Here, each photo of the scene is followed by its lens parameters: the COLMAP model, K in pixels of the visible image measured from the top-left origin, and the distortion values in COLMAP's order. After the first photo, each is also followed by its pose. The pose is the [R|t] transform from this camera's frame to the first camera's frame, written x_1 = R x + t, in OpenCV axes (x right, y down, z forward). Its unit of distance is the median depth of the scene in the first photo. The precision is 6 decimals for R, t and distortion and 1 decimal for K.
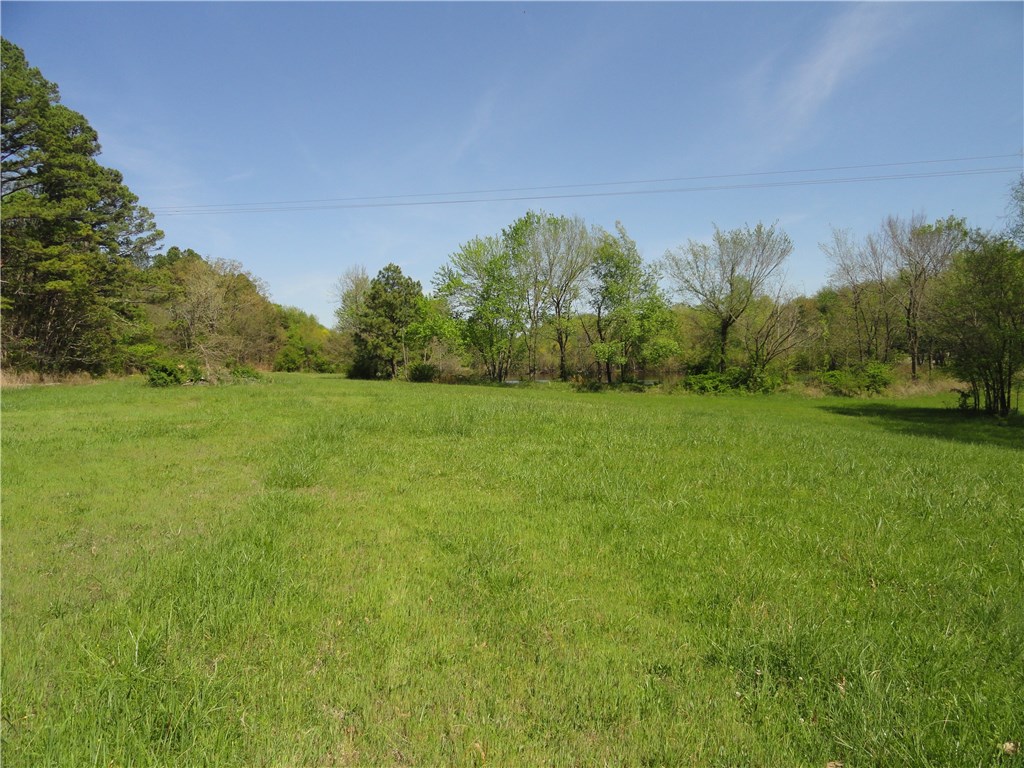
lens RADIAL K [[715.8, 0, 516.0], [0, 715.8, 380.3], [0, 0, 1]] dist [0.008181, -0.002274]
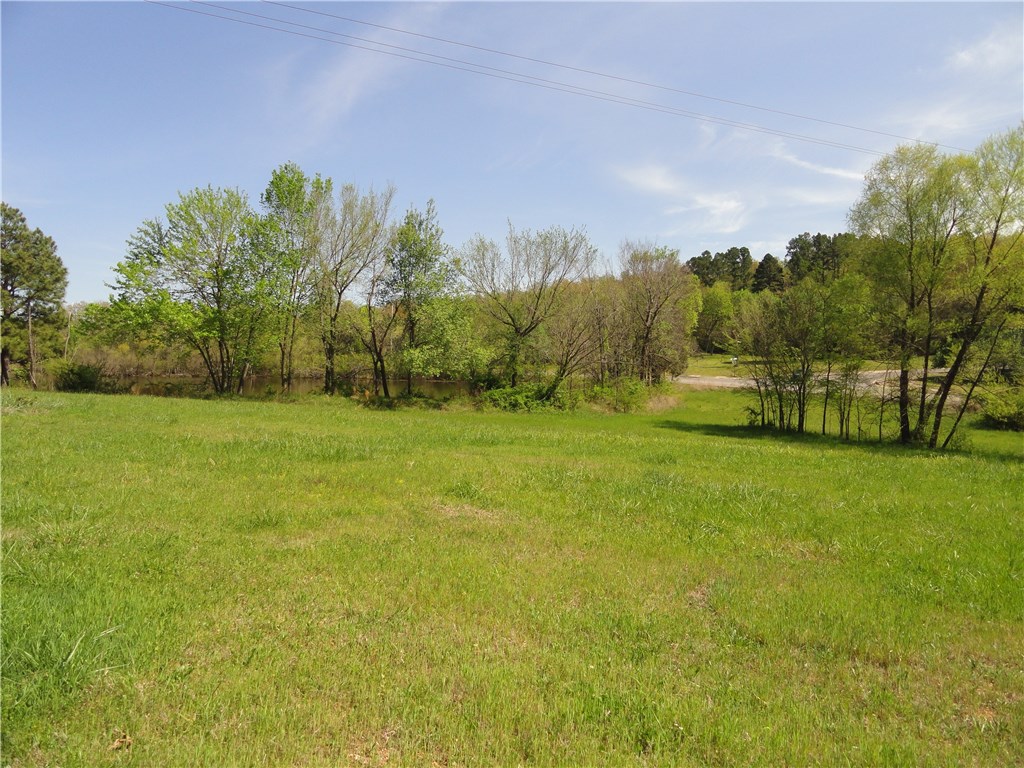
lens RADIAL K [[715.8, 0, 505.2], [0, 715.8, 391.5], [0, 0, 1]] dist [0.008181, -0.002274]
pose [[0.801646, 0.006077, 0.597768, -0.406548], [-0.017501, 0.999758, 0.013306, -0.024696], [-0.597543, -0.021128, 0.801559, 0.441470]]
